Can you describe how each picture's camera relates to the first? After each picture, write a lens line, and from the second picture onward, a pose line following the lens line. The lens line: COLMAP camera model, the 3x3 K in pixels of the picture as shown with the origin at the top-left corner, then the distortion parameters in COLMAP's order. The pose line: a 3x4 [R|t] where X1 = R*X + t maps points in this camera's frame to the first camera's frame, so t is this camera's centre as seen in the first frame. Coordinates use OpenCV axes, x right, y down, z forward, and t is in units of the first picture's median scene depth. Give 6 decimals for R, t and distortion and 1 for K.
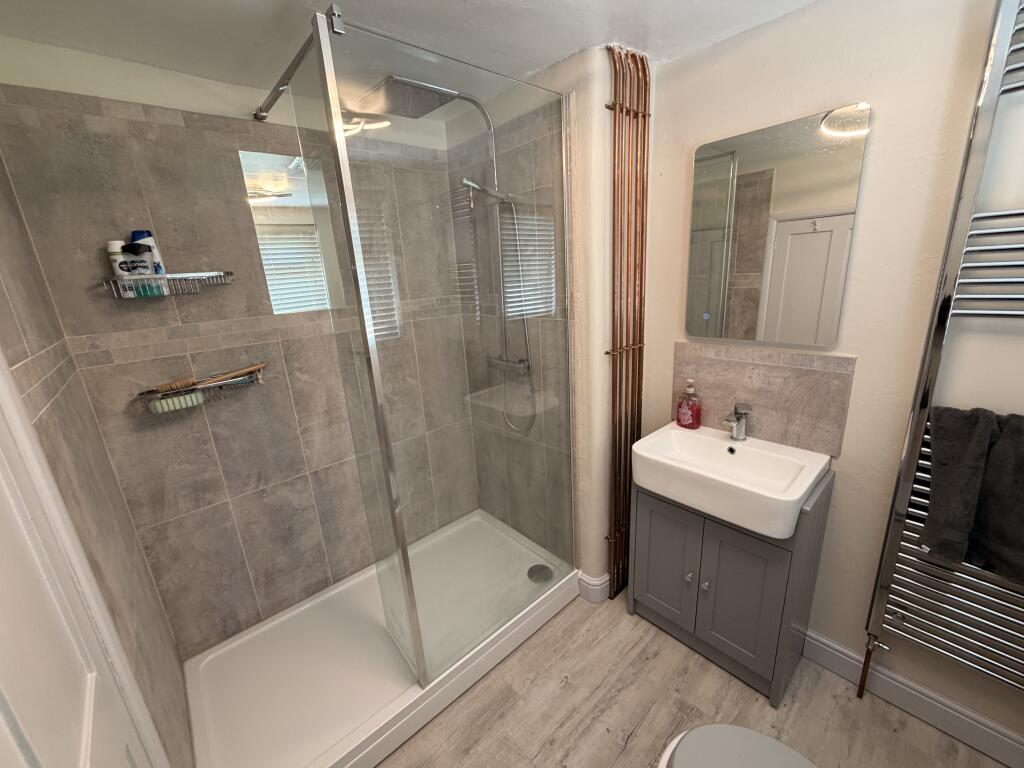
lens RADIAL K [[409.4, 0, 509.8], [0, 409.4, 383.5], [0, 0, 1]] dist [-0.001048, -0.000151]
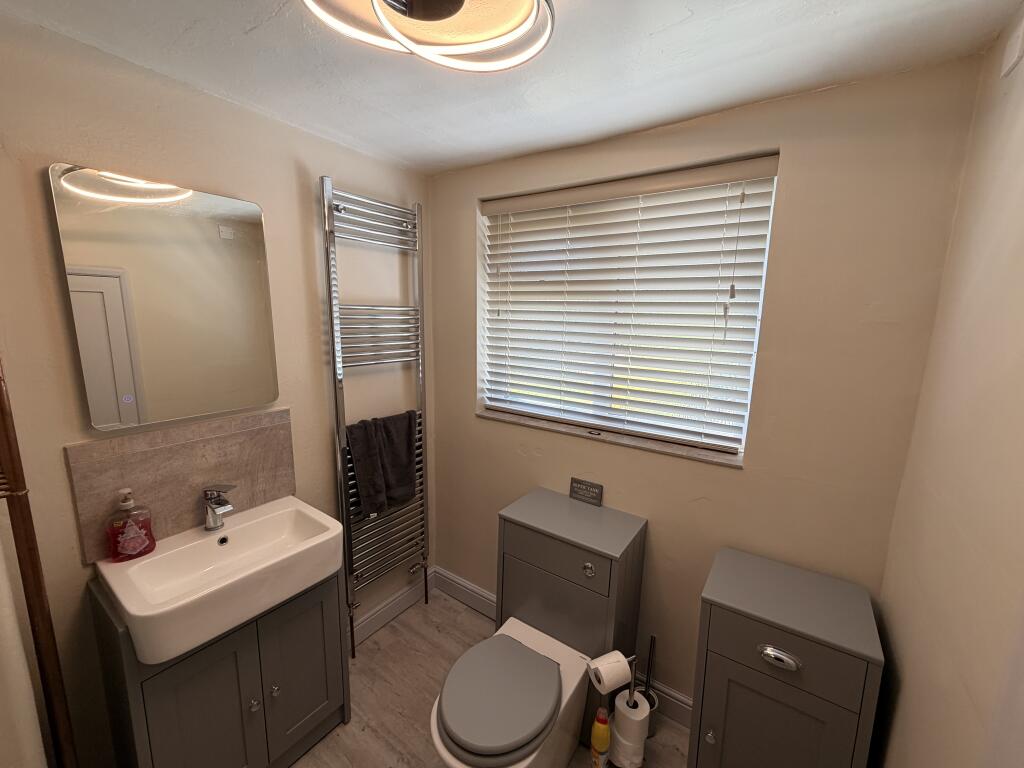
lens RADIAL K [[409.4, 0, 511.4], [0, 409.4, 384.0], [0, 0, 1]] dist [-0.001048, -0.000151]
pose [[-0.234864, -0.107744, 0.966038, -0.416420], [0.253871, 0.952543, 0.167960, -0.148317], [-0.938290, 0.284697, -0.196365, 0.530062]]
